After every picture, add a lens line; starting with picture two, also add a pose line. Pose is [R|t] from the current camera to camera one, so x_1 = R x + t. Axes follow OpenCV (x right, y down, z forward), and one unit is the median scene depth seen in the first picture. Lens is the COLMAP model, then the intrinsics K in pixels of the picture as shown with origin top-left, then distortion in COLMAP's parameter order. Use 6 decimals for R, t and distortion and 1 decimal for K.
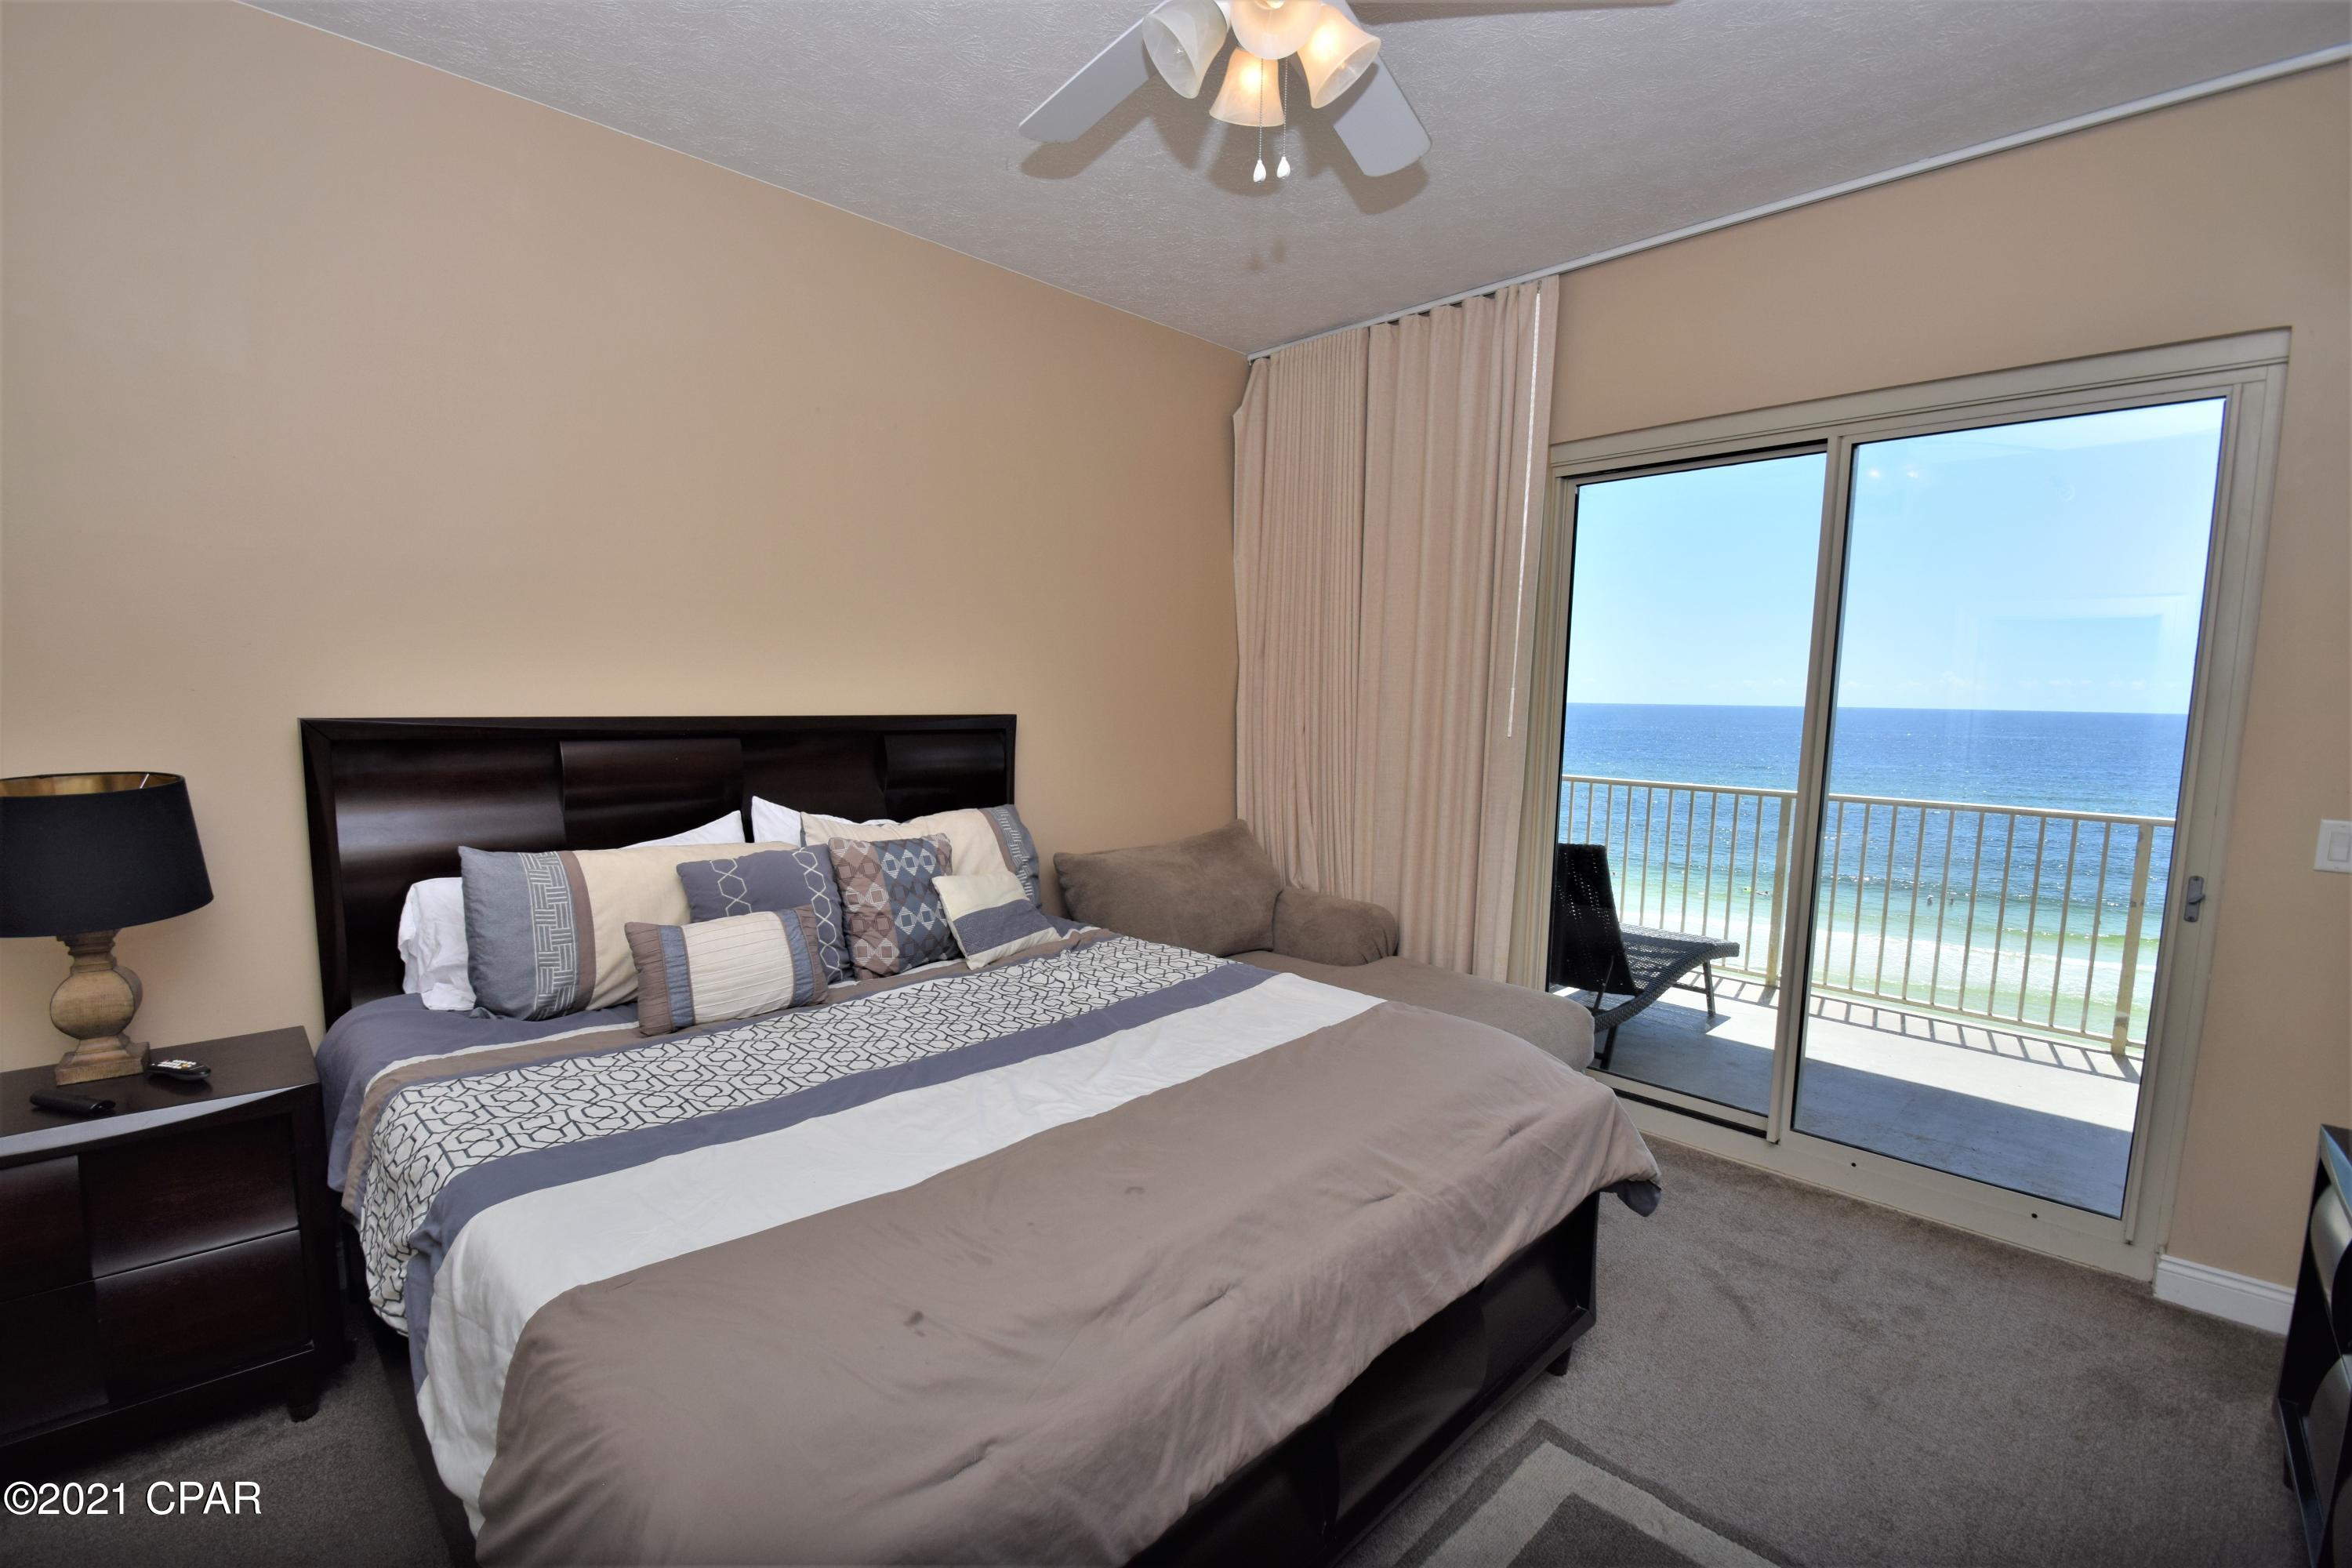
lens RADIAL K [[1024.8, 0, 1116.5], [0, 1024.8, 789.7], [0, 0, 1]] dist [-0.004637, -0.008912]
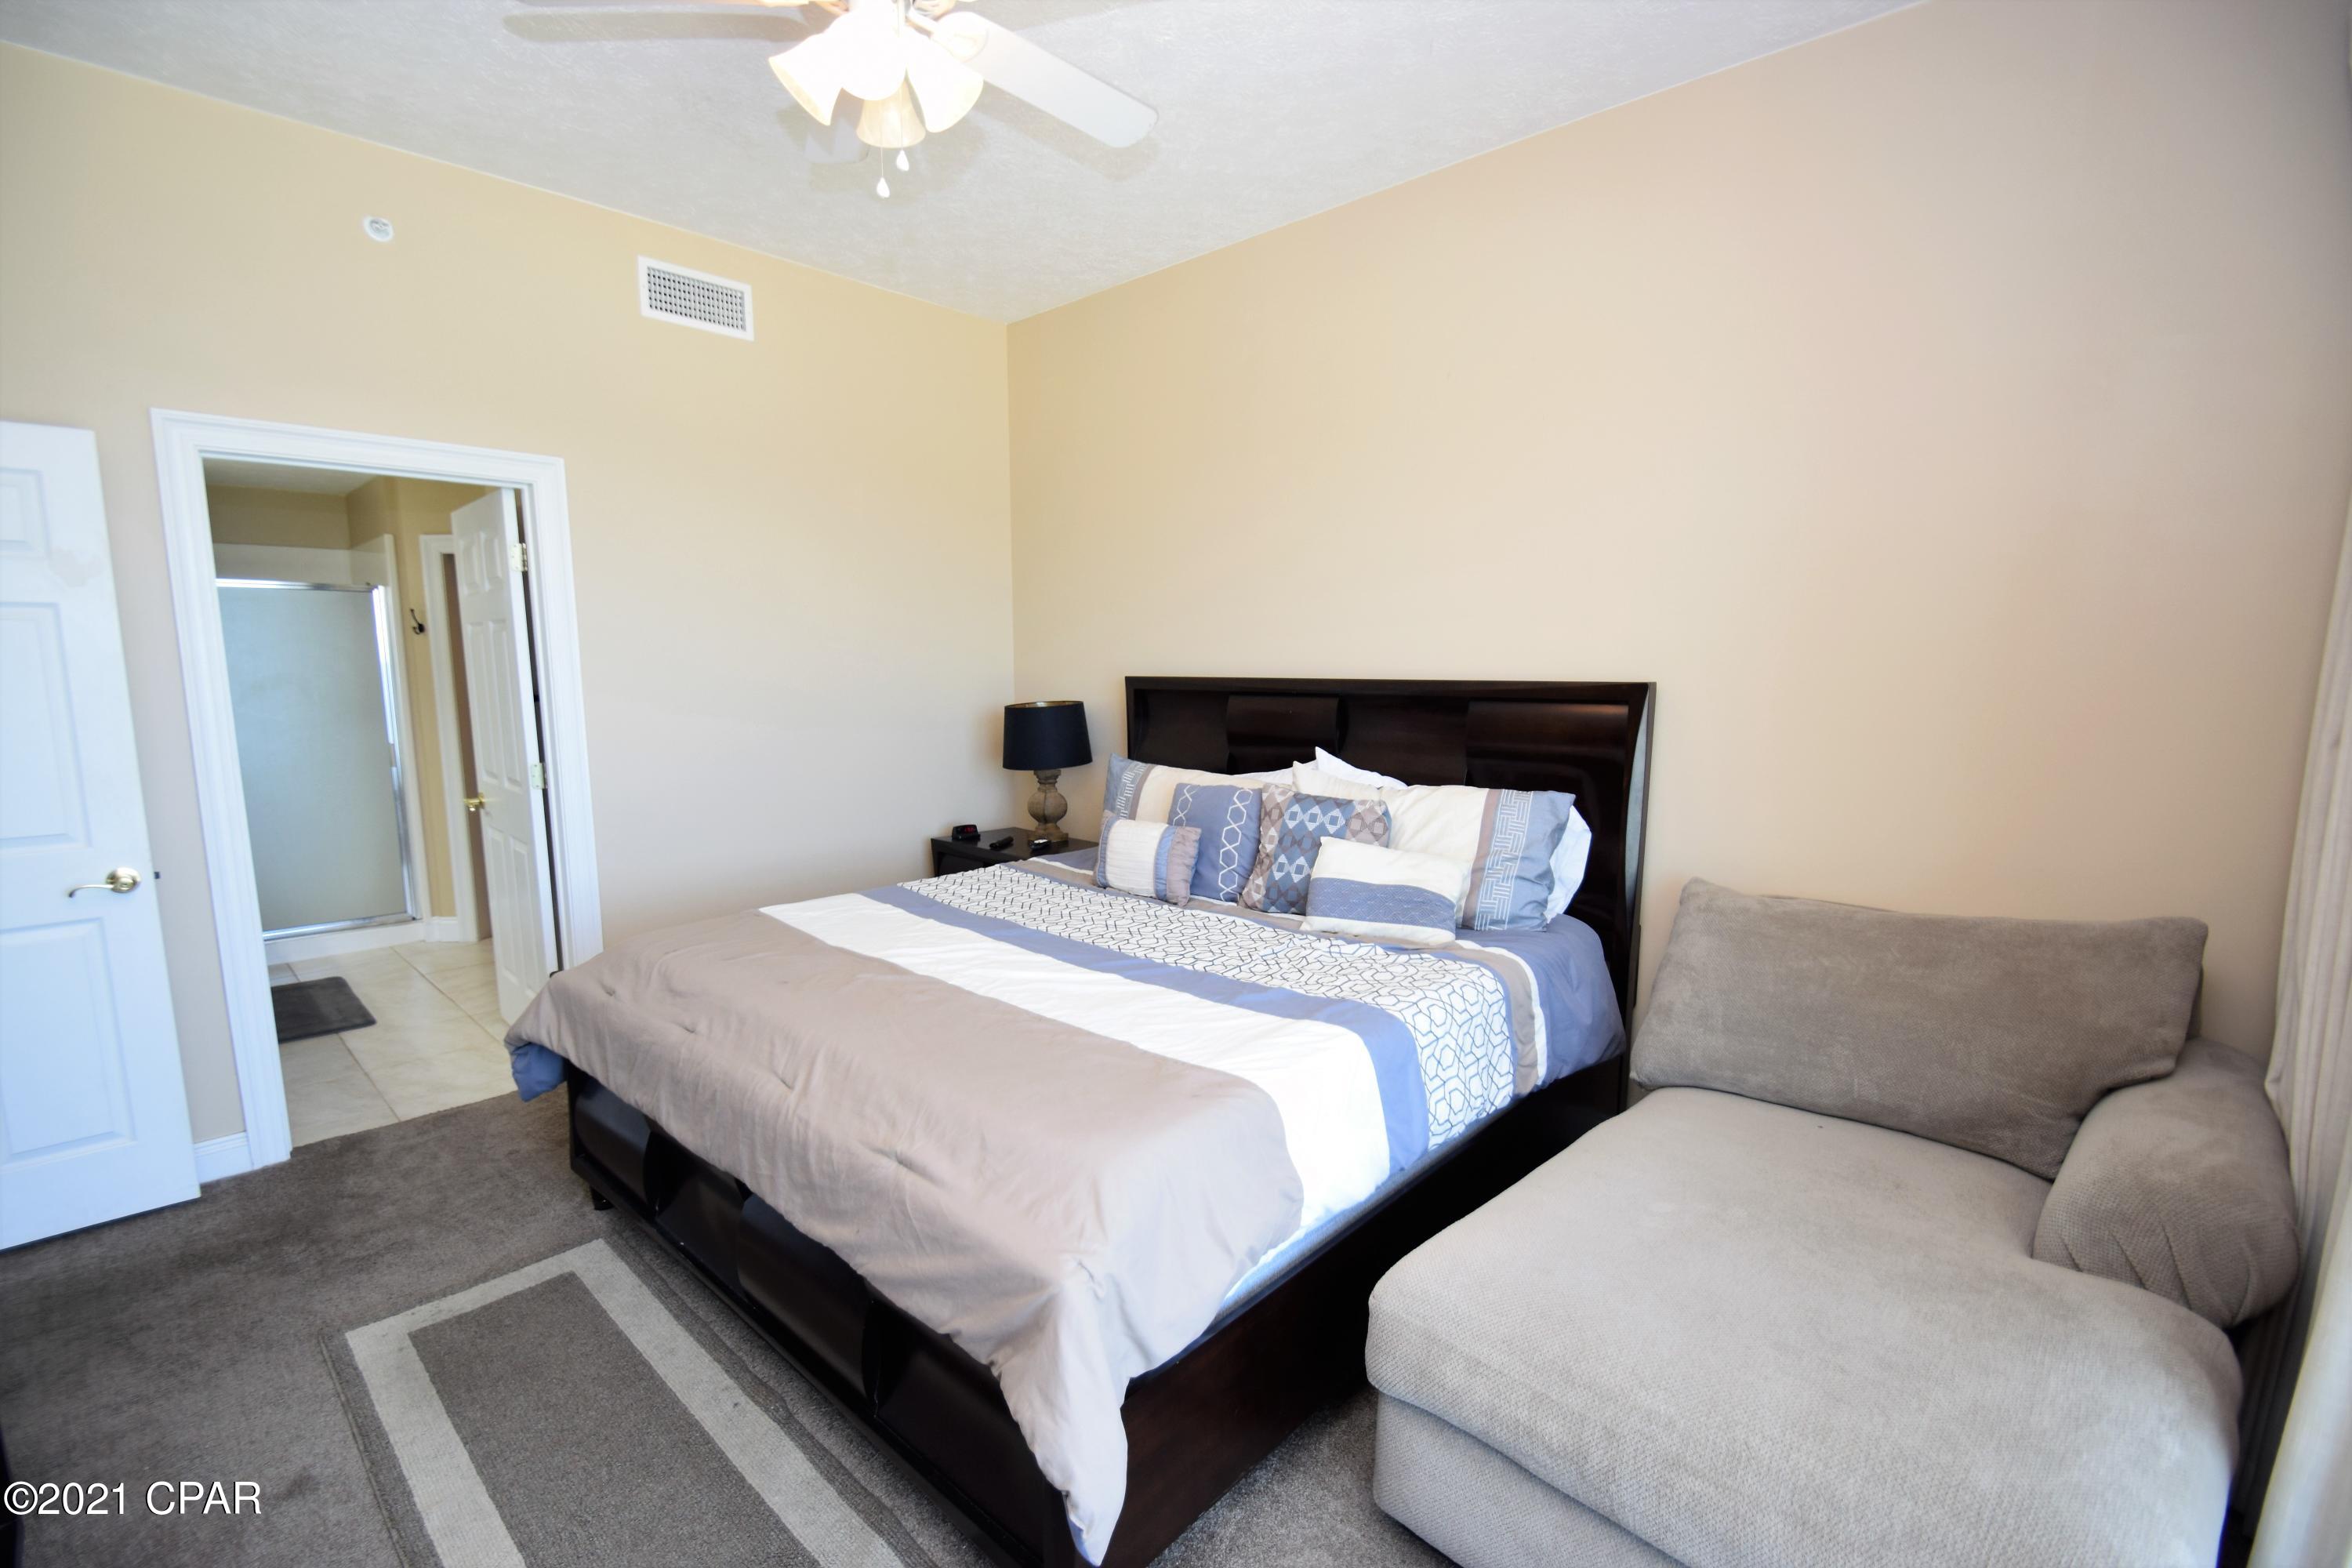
lens RADIAL K [[1024.8, 0, 1178.0], [0, 1024.8, 780.6], [0, 0, 1]] dist [-0.004637, -0.008912]
pose [[0.089164, 0.103444, -0.990631, 0.859393], [-0.095056, 0.990936, 0.094920, -0.056197], [0.991471, 0.085702, 0.098189, 0.789849]]
